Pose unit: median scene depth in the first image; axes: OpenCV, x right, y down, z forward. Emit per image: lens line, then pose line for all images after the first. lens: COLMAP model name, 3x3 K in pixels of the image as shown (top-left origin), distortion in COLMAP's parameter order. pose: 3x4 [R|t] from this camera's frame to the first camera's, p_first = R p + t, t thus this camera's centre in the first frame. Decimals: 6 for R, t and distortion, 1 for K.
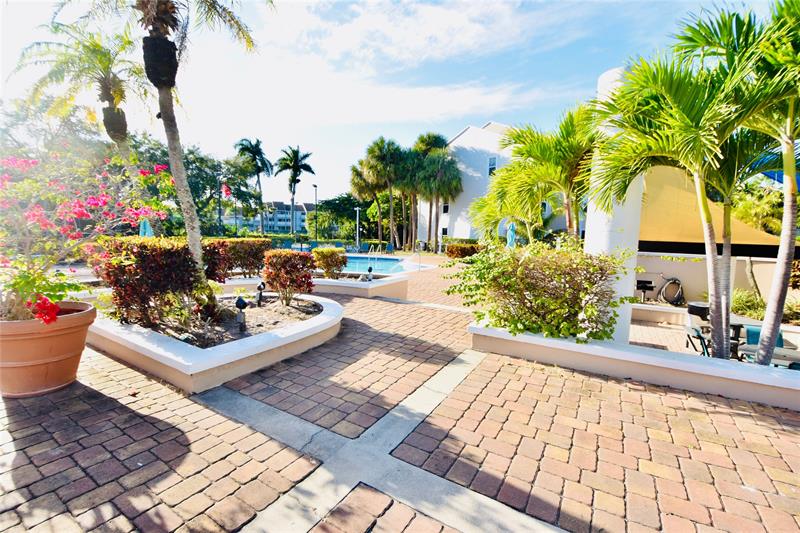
lens RADIAL K [[349.4, 0, 406.2], [0, 349.4, 262.1], [0, 0, 1]] dist [-0.002668, -0.000108]
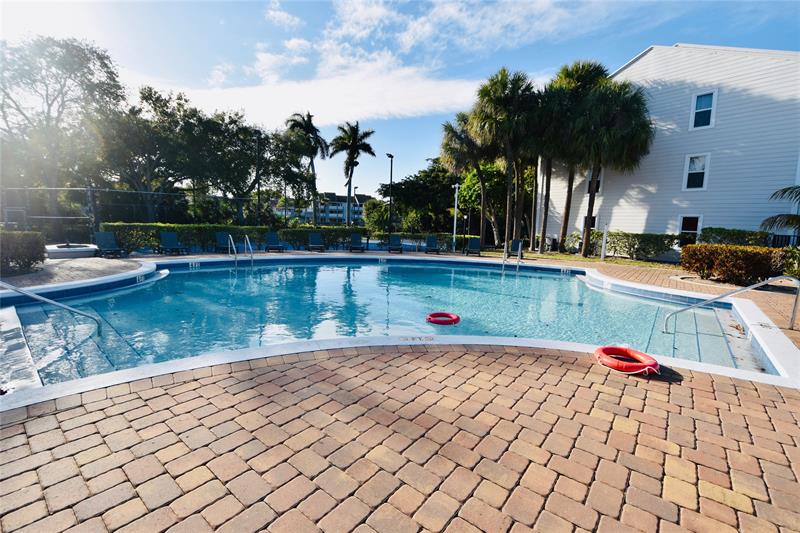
lens RADIAL K [[349.4, 0, 406.2], [0, 349.4, 262.1], [0, 0, 1]] dist [-0.002668, -0.000108]
pose [[0.991552, 0.023889, -0.127492, -0.082425], [-0.021801, 0.999605, 0.017751, -0.010219], [0.127866, -0.014822, 0.991681, 0.185140]]
